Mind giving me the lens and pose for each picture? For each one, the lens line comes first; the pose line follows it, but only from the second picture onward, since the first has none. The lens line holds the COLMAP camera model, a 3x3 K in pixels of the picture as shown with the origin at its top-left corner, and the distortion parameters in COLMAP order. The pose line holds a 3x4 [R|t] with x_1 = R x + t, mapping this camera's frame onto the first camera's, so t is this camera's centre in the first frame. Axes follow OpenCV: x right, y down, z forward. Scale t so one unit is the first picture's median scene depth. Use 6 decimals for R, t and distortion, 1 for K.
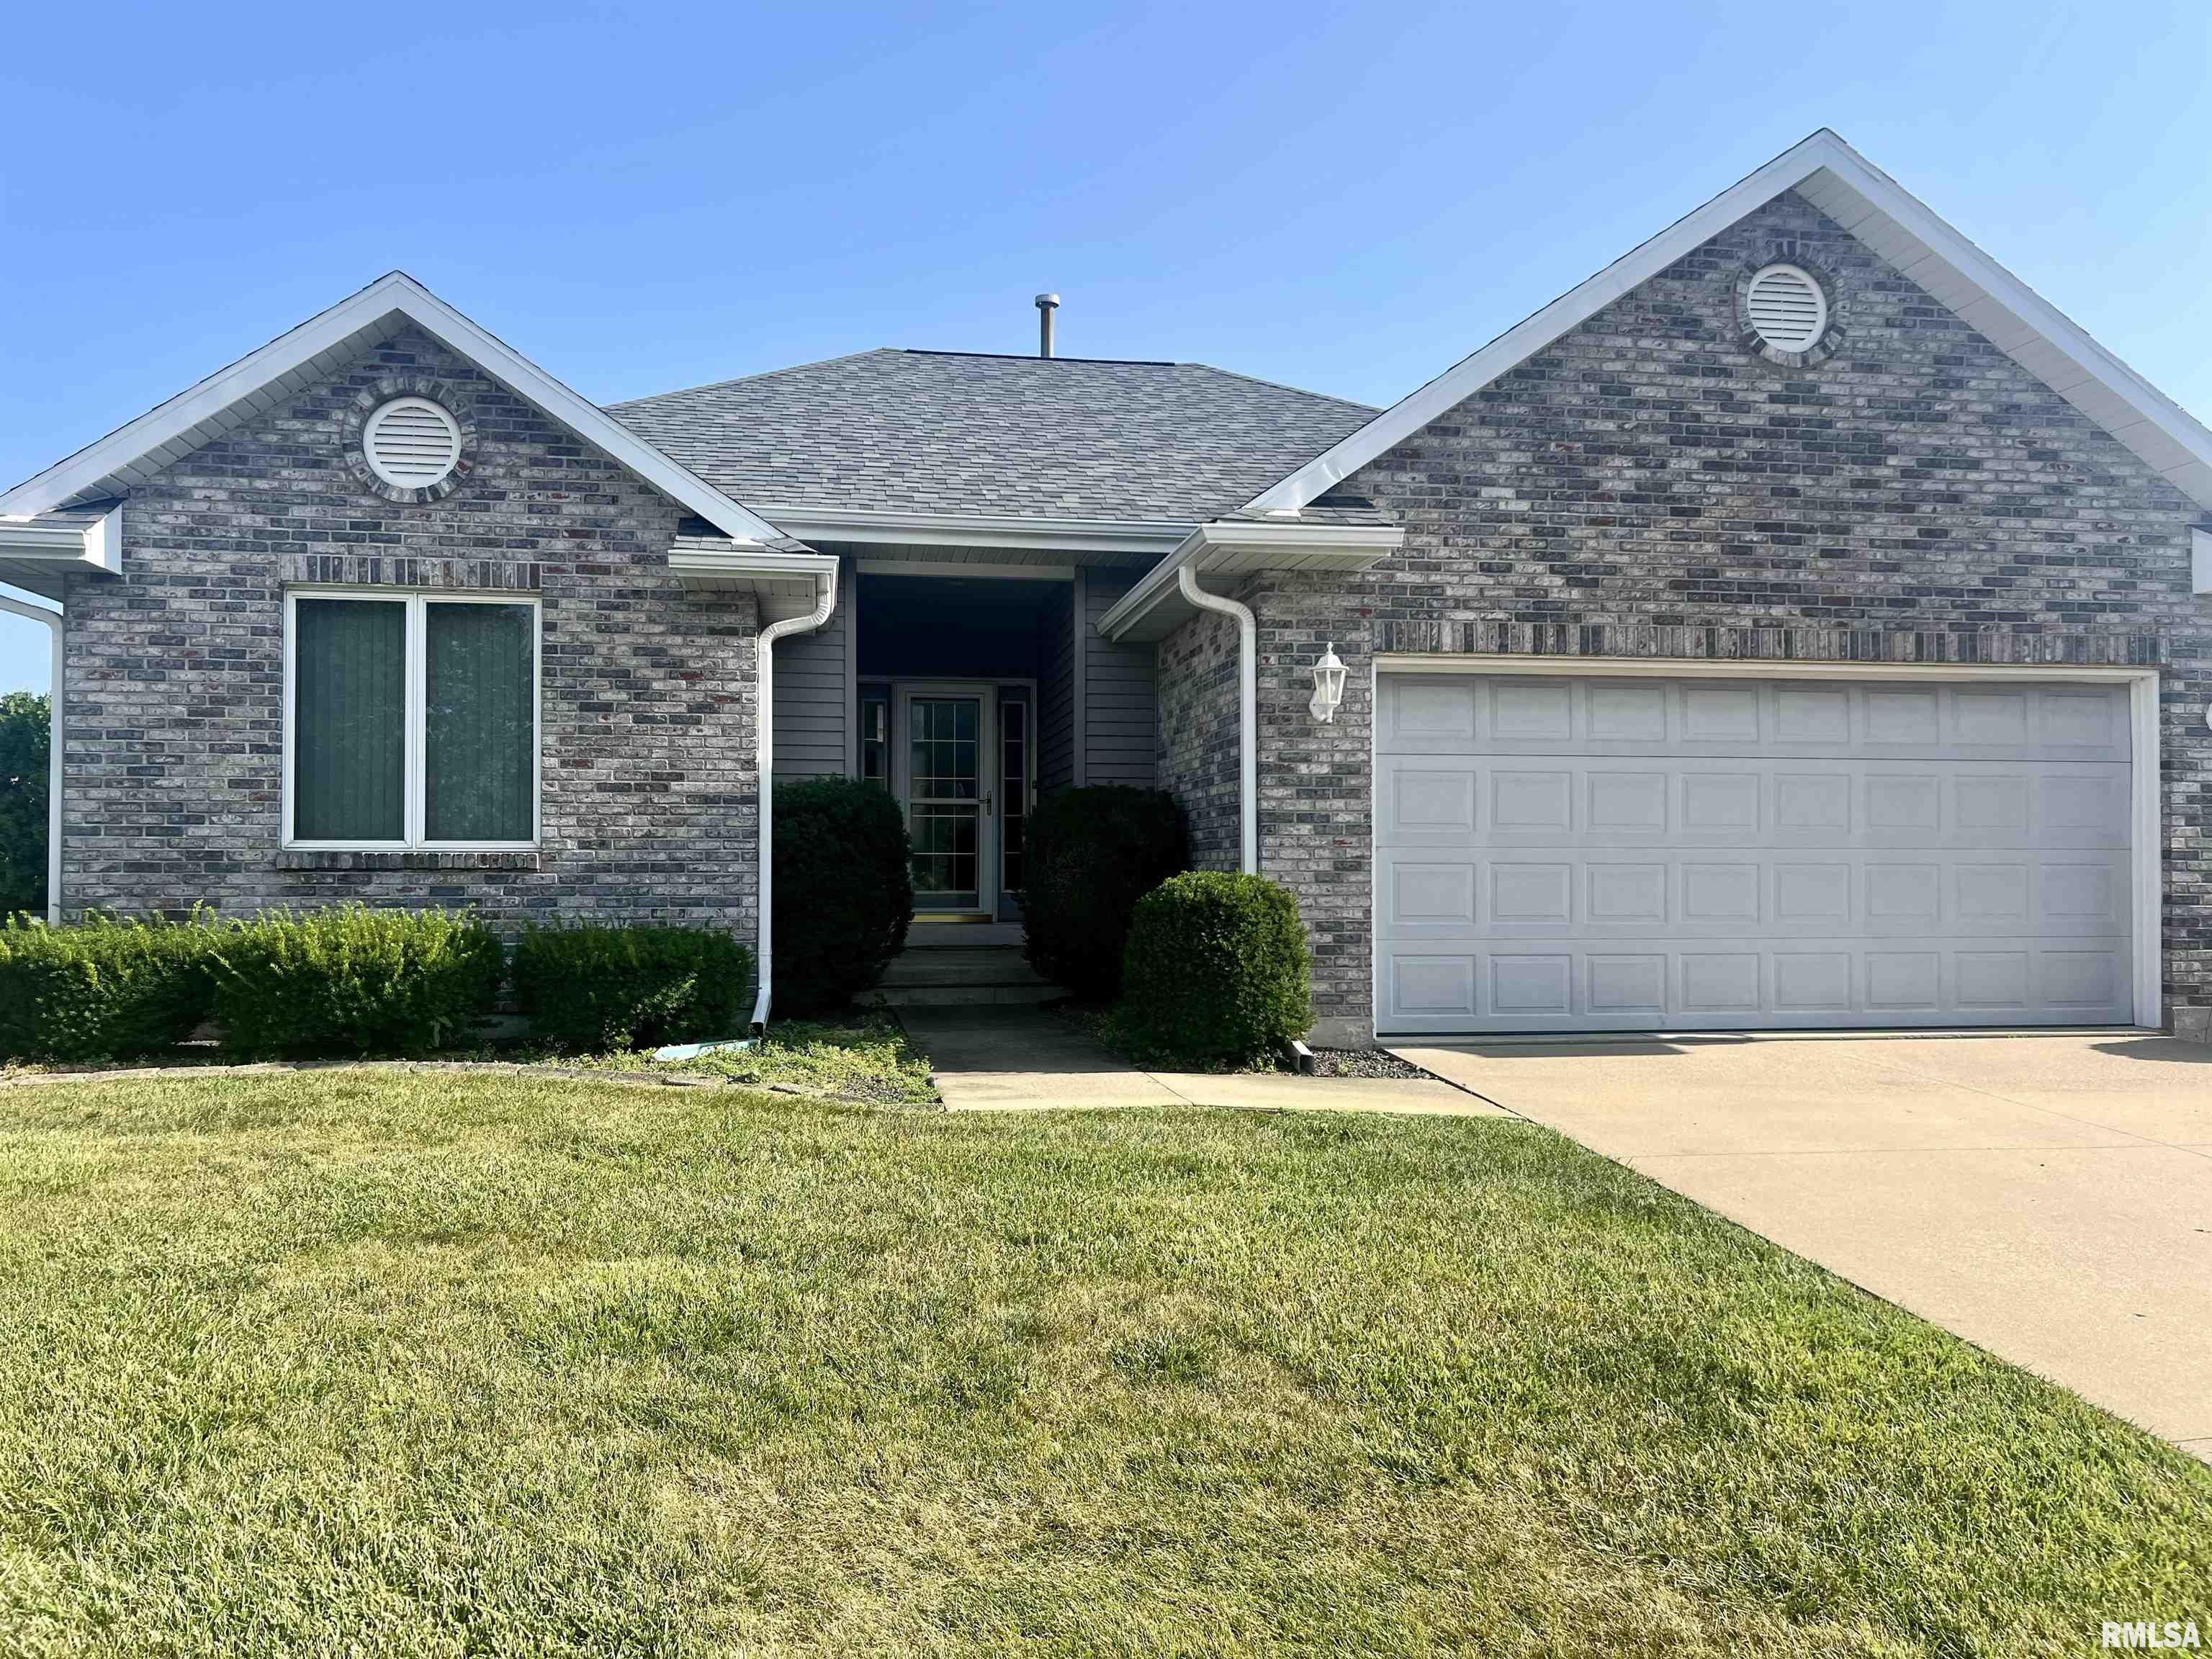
lens RADIAL K [[1669.0, 0, 918.8], [0, 1669.0, 817.8], [0, 0, 1]] dist [0.059370, -0.075551]
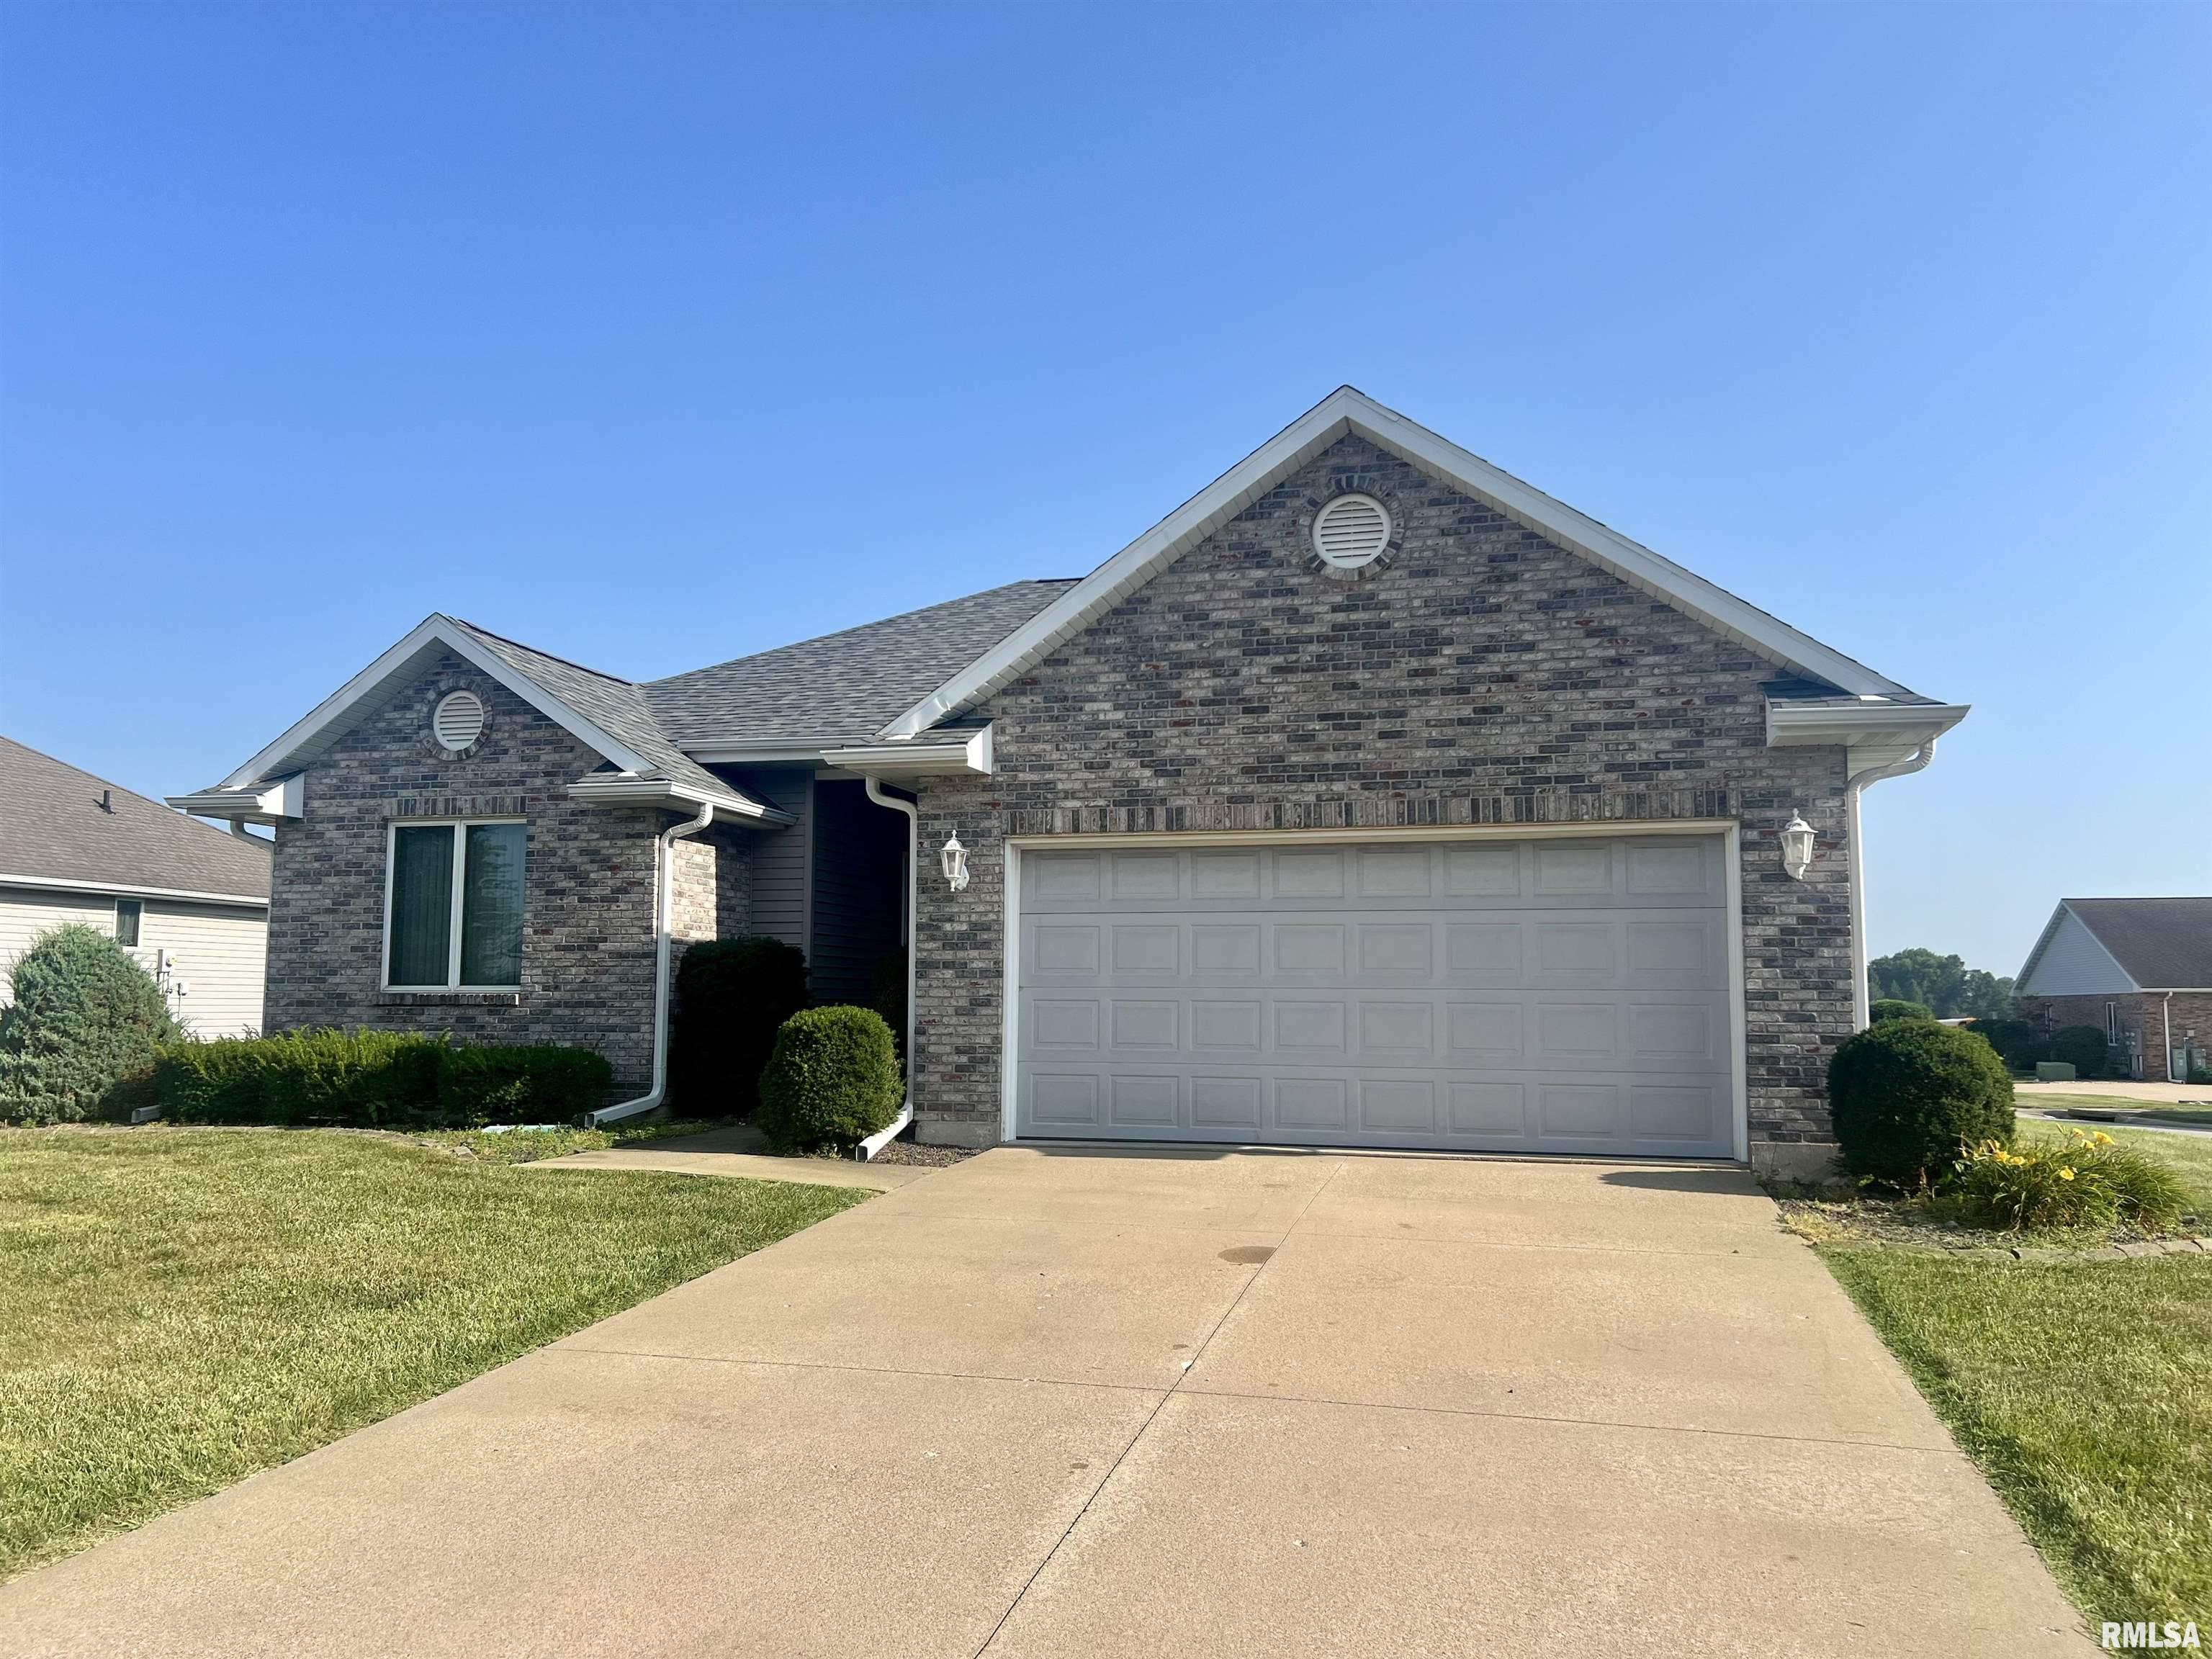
lens RADIAL K [[1669.0, 0, 1083.7], [0, 1669.0, 837.4], [0, 0, 1]] dist [0.059370, -0.075551]
pose [[0.911911, -0.038257, -0.408601, 0.825410], [0.008448, 0.997184, -0.074511, -0.001633], [0.410301, 0.064496, 0.909667, -0.134885]]
